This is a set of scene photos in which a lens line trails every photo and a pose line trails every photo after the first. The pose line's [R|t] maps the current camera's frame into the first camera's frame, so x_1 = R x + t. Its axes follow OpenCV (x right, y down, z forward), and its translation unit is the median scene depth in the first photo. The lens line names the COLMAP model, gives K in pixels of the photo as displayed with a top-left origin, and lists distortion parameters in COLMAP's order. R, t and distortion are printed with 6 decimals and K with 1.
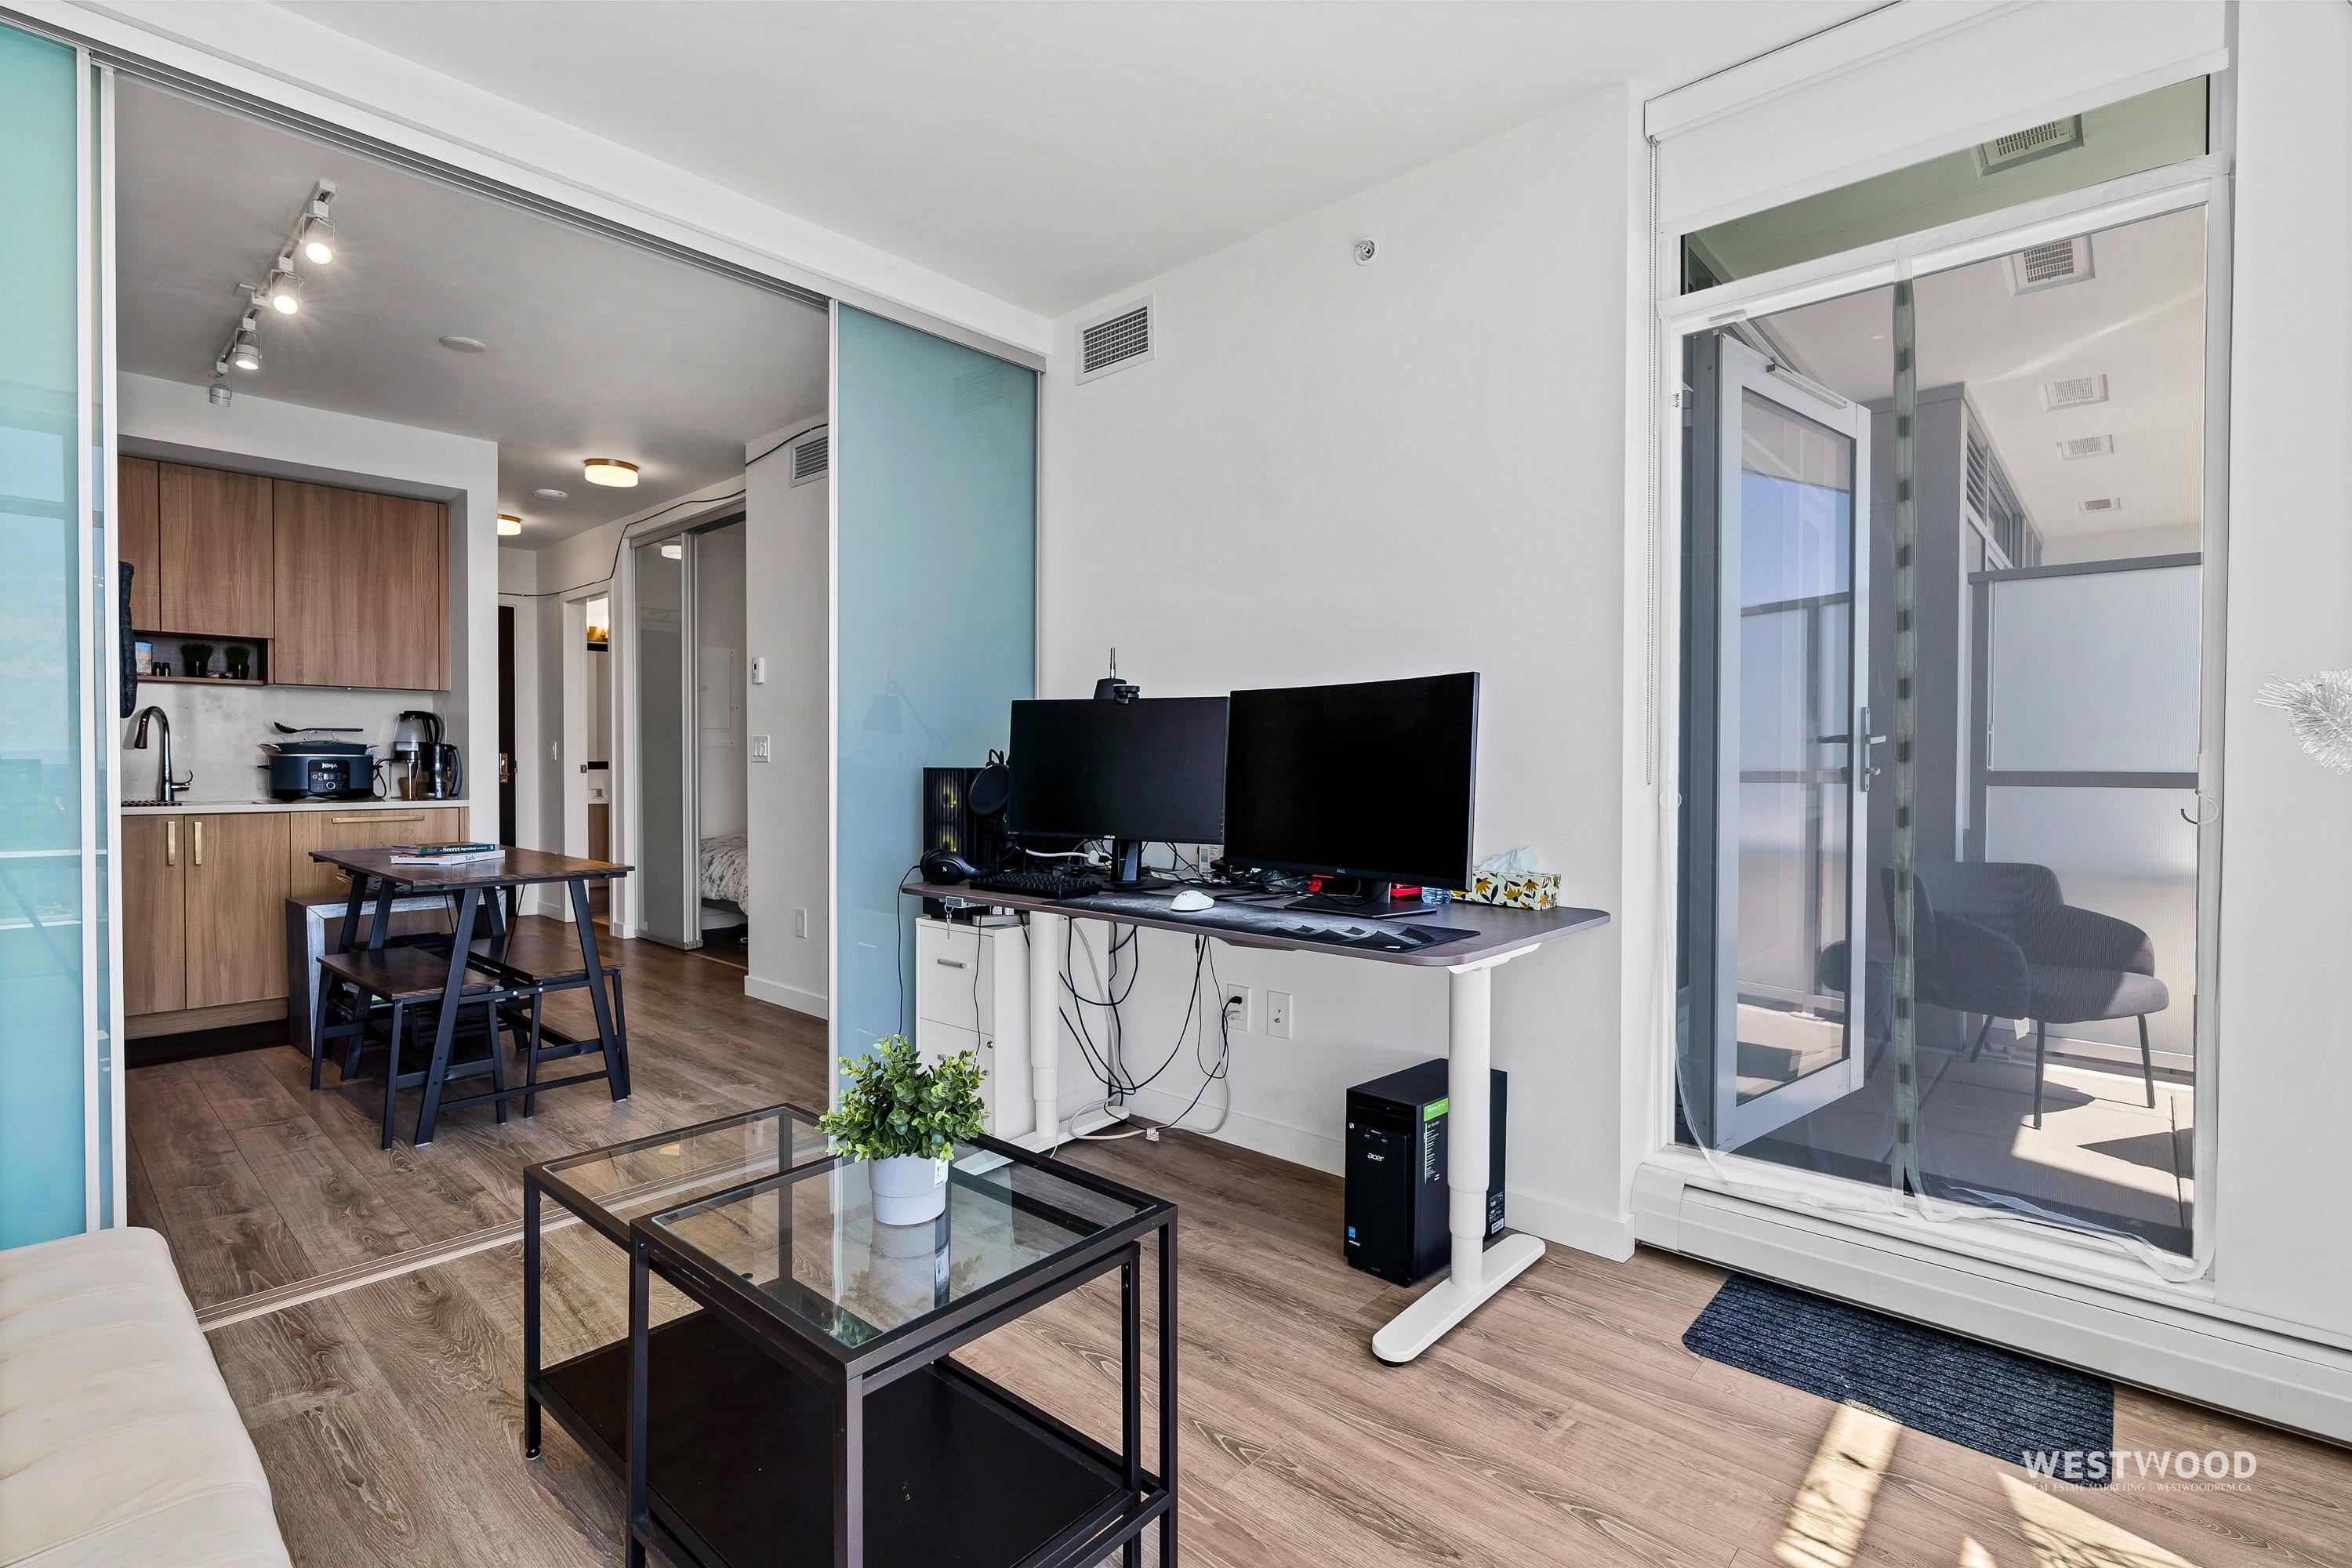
lens RADIAL K [[1085.0, 0, 1176.0], [0, 1085.0, 784.0], [0, 0, 1]] dist [-0.001125, -0.000219]
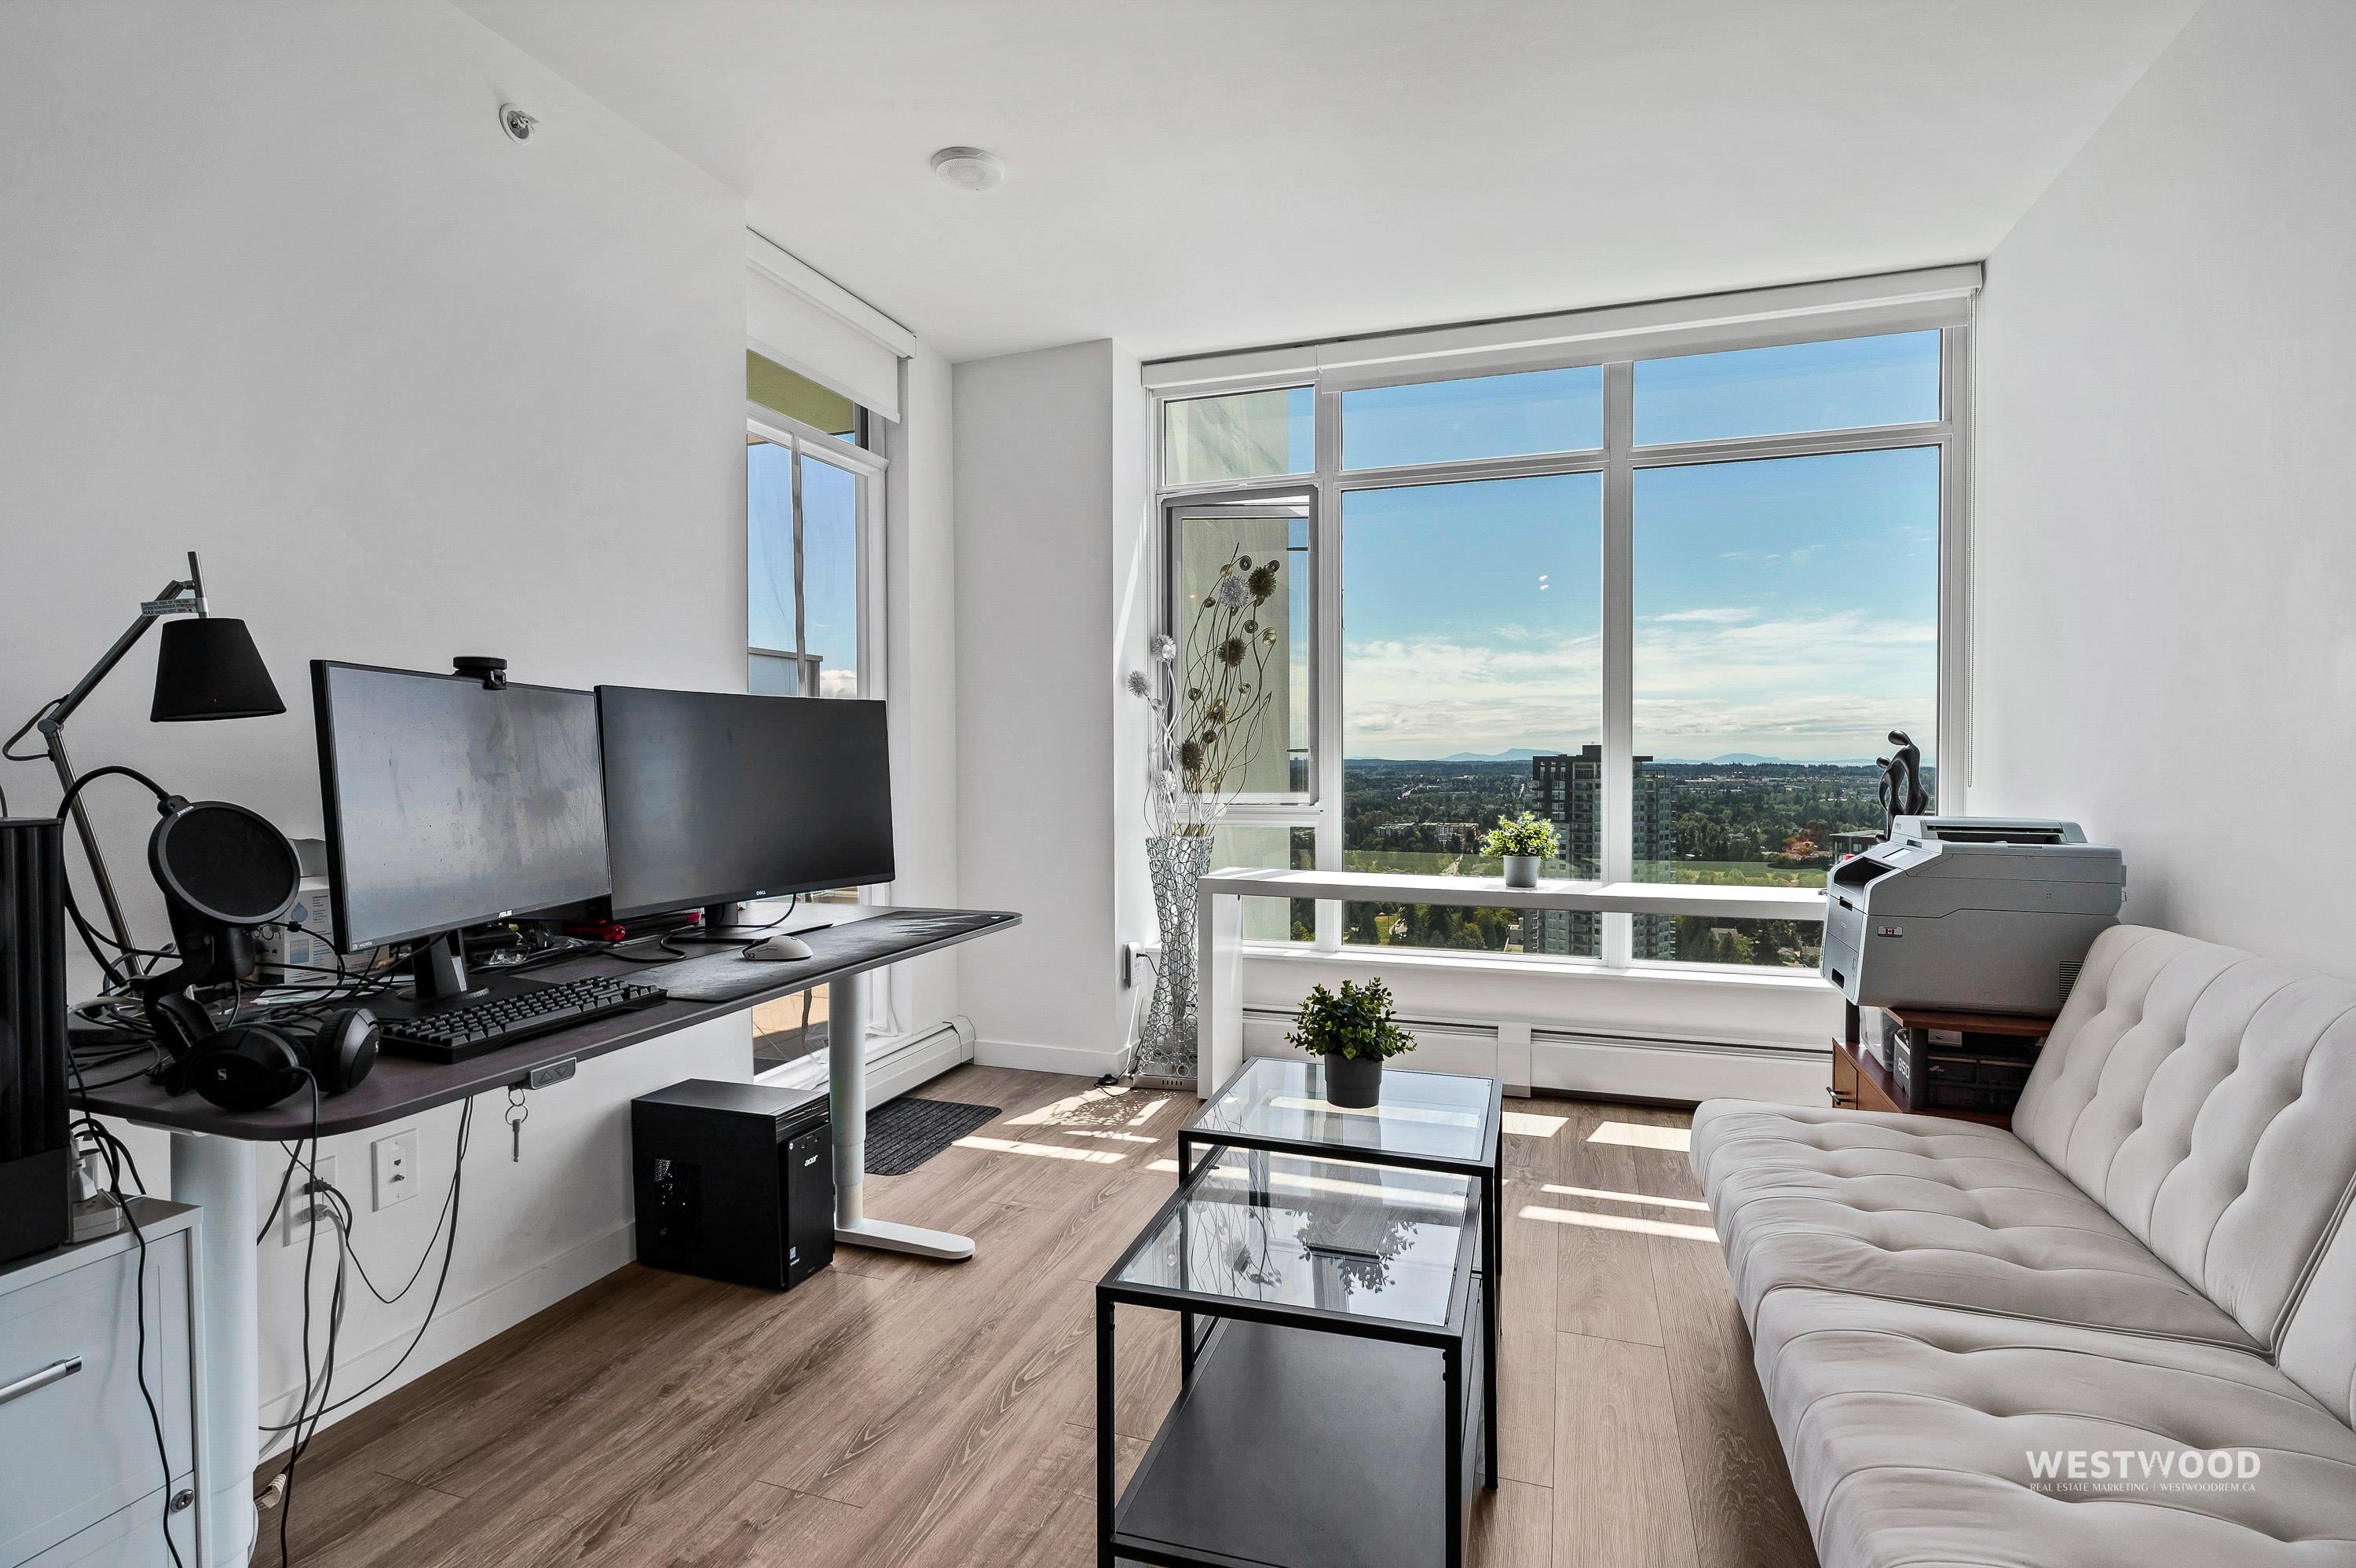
lens RADIAL K [[1111.9, 0, 1178.0], [0, 1111.9, 779.6], [0, 0, 1]] dist [-0.006055, 0.005971]
pose [[-0.389696, -0.018226, 0.920763, -0.584225], [0.021985, 0.999335, 0.029086, -0.025495], [-0.920681, 0.031577, -0.389036, 0.689102]]
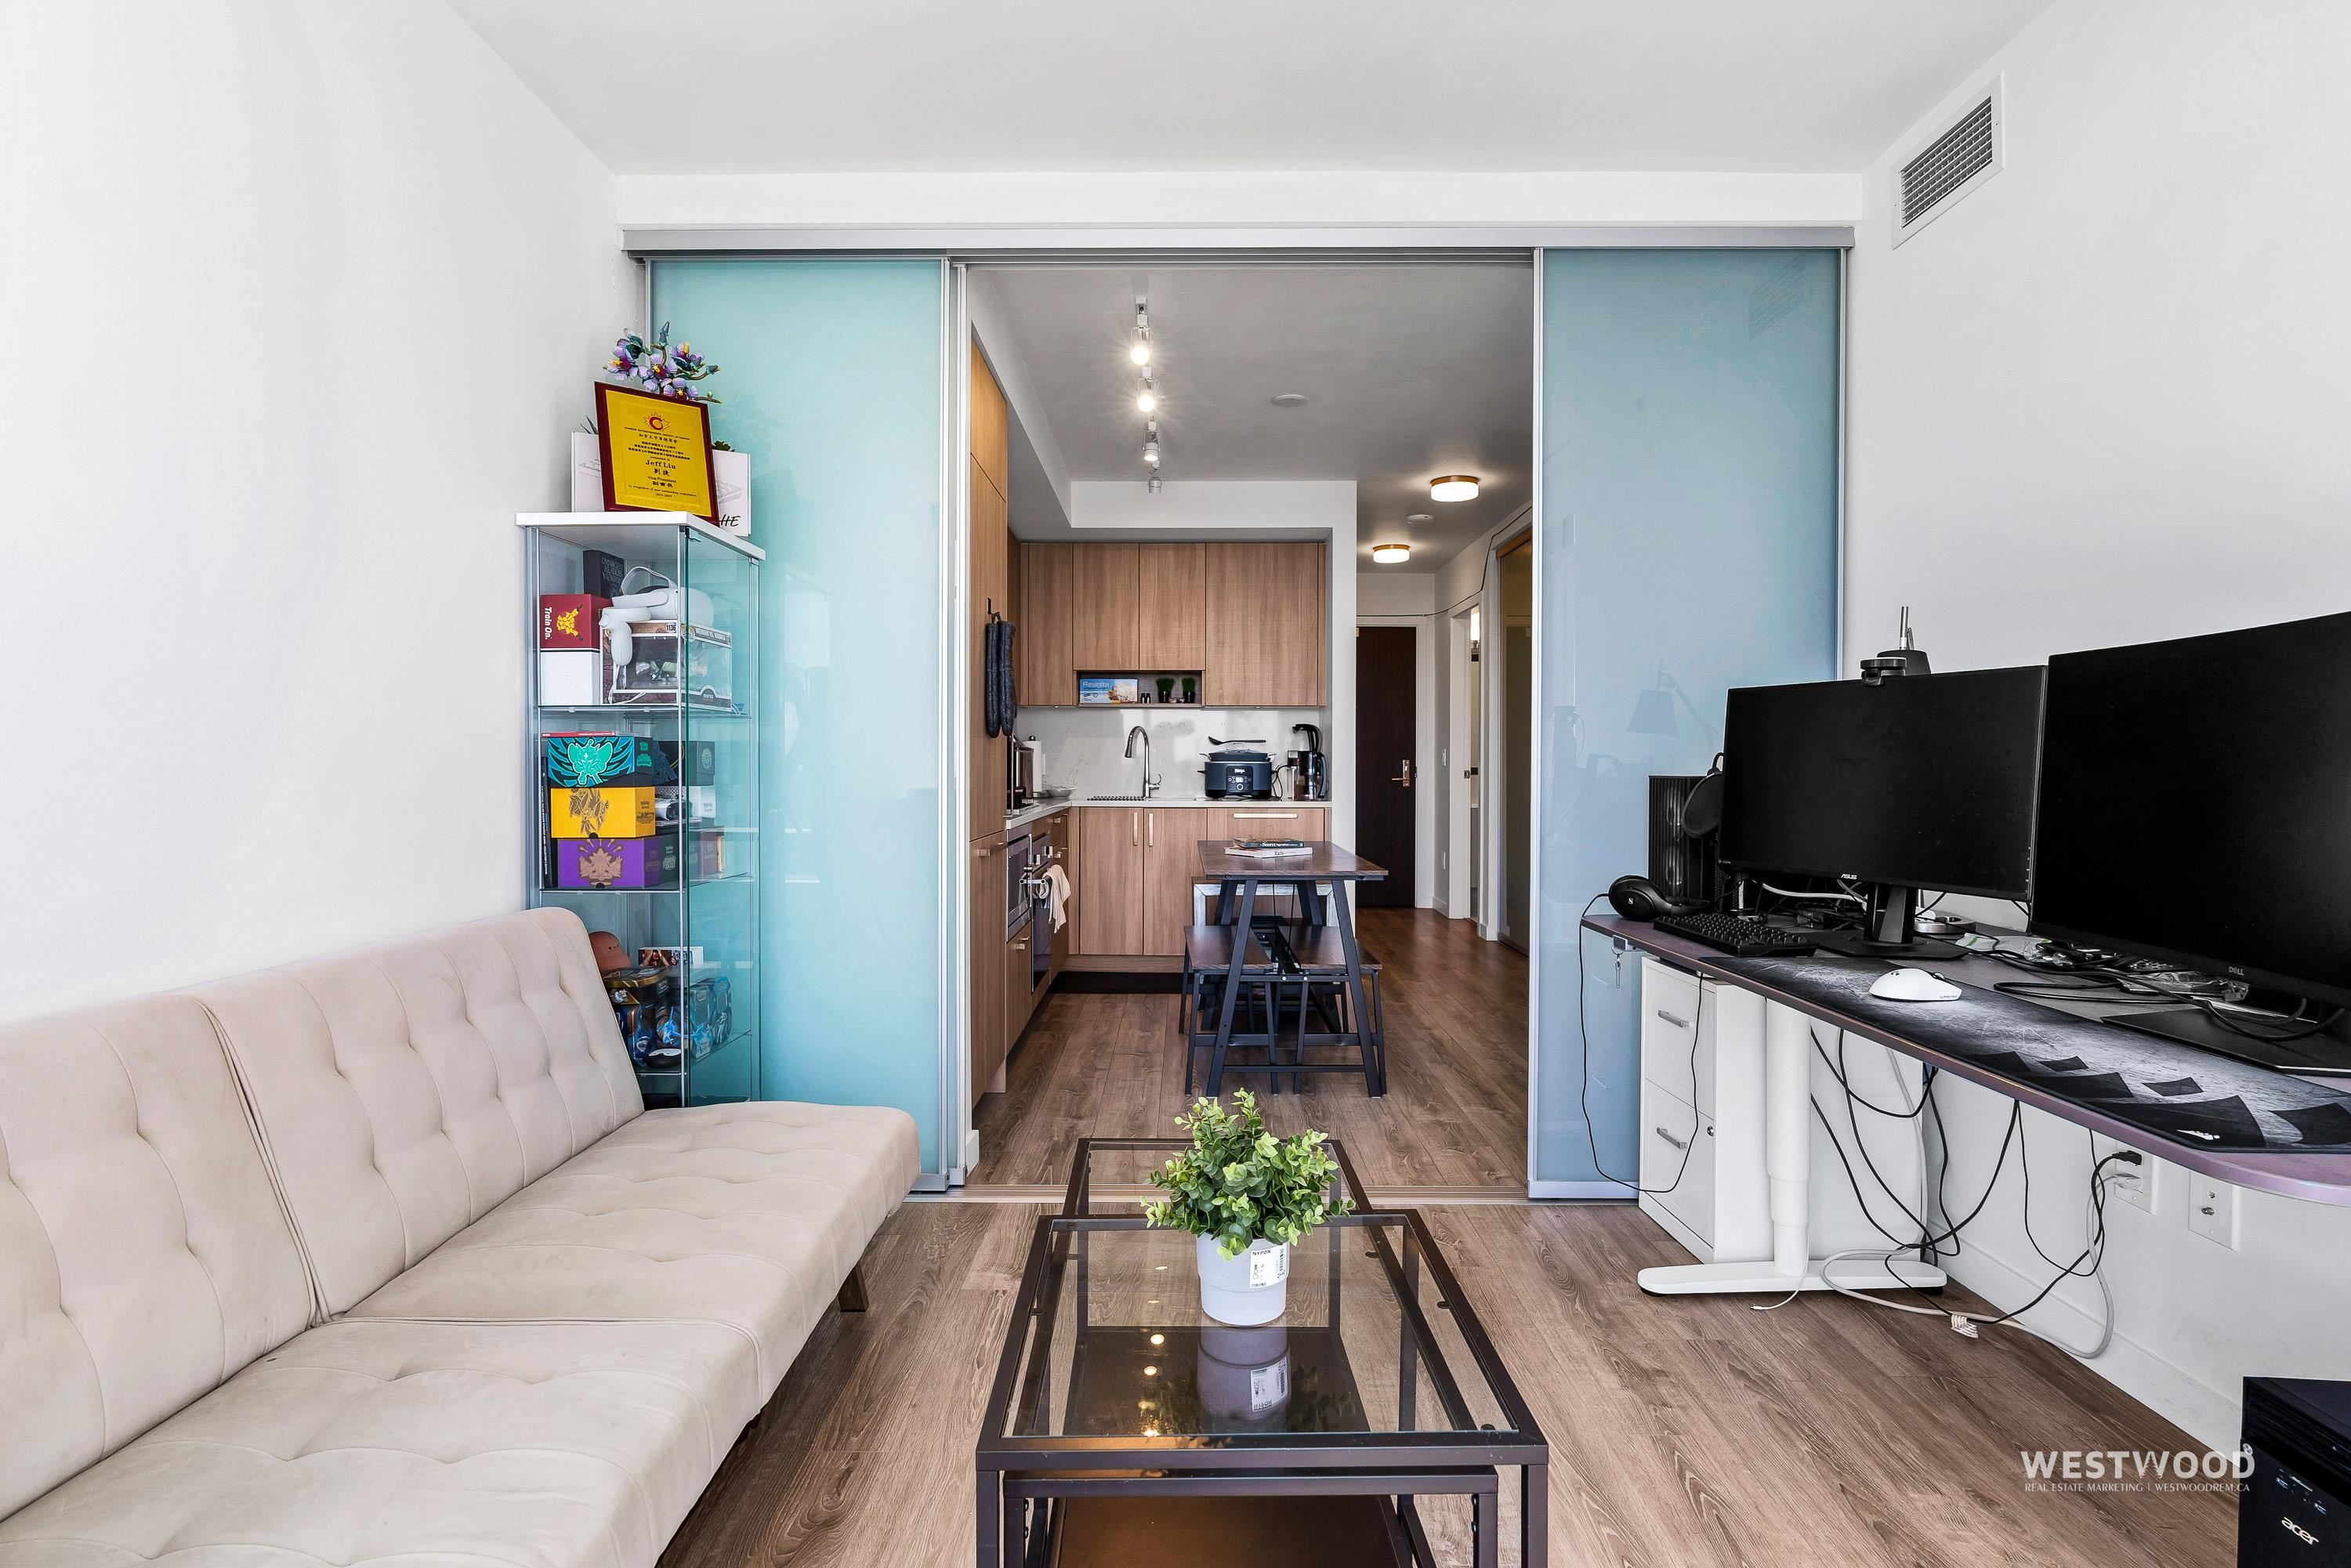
lens RADIAL K [[1109.6, 0, 1175.5], [0, 1109.6, 779.6], [0, 0, 1]] dist [-0.006055, 0.005971]
pose [[0.664447, 0.008946, -0.747282, 0.141740], [-0.015964, 0.999870, -0.002225, -0.004017], [0.747165, 0.013408, 0.664504, 0.152479]]
